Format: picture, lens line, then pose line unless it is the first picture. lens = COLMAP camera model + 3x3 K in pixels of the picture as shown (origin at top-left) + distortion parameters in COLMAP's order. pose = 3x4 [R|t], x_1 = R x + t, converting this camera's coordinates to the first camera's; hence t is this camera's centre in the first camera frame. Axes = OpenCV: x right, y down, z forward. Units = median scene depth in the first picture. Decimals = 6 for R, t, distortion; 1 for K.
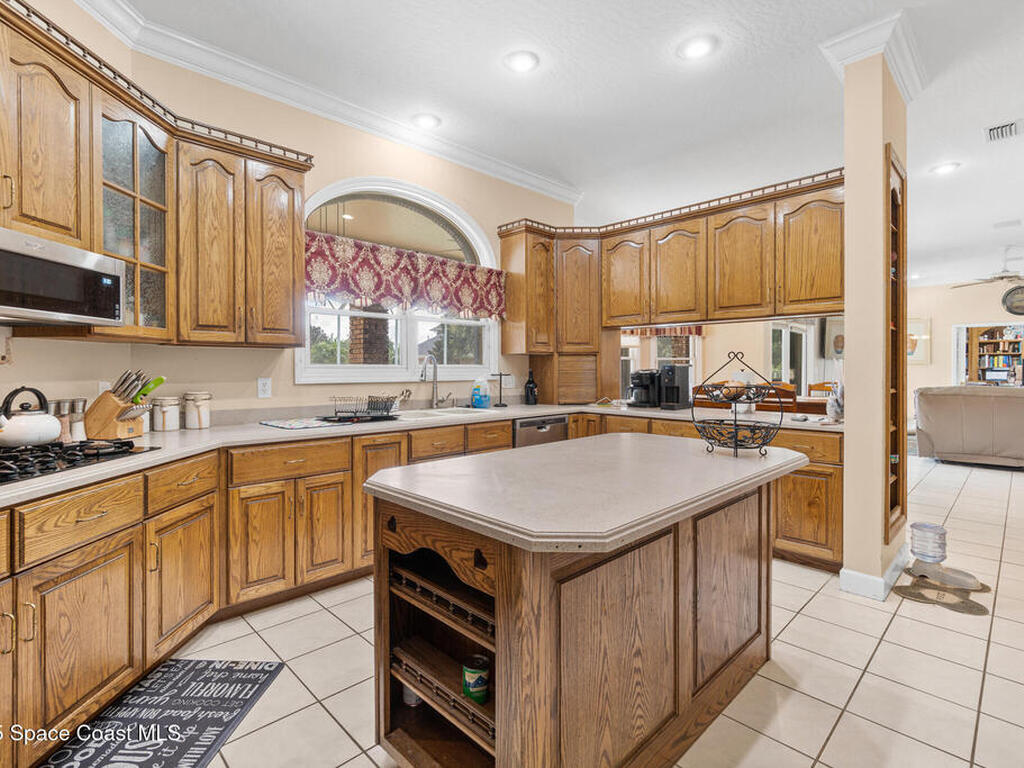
lens RADIAL K [[507.7, 0, 503.8], [0, 507.7, 372.9], [0, 0, 1]] dist [-0.005688, 0.003037]
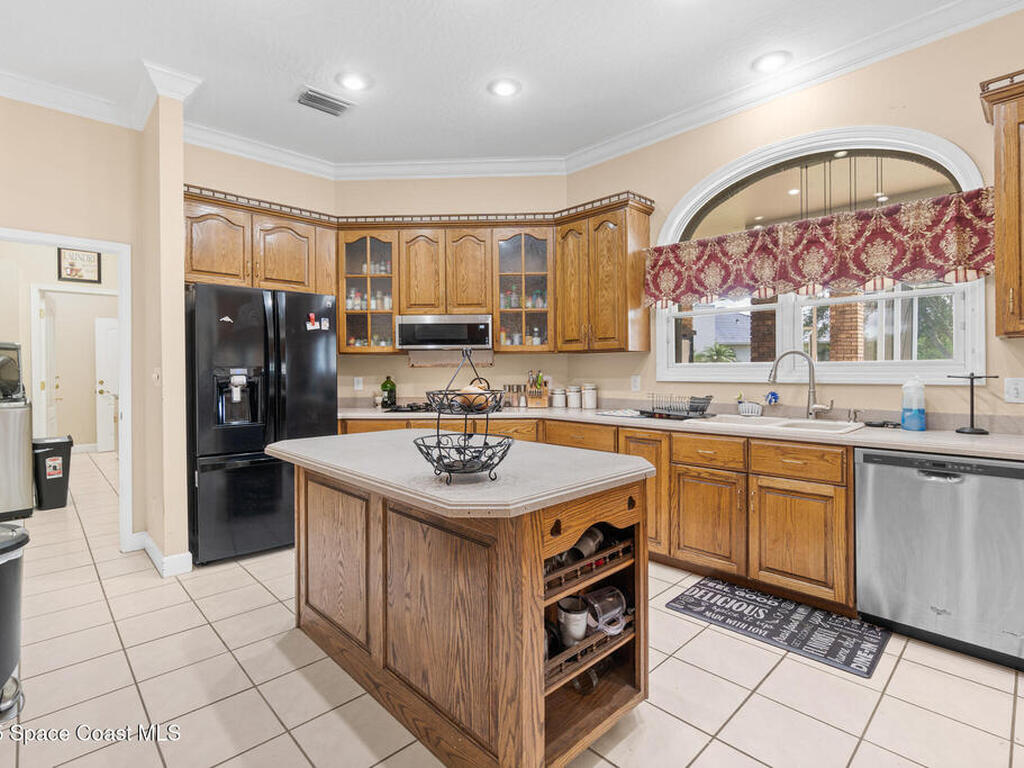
lens RADIAL K [[507.7, 0, 503.3], [0, 507.7, 373.0], [0, 0, 1]] dist [-0.005688, 0.003037]
pose [[-0.012375, 0.009829, -0.999875, 0.717296], [0.000680, 0.999952, 0.009822, -0.007834], [0.999923, -0.000559, -0.012381, 0.623330]]
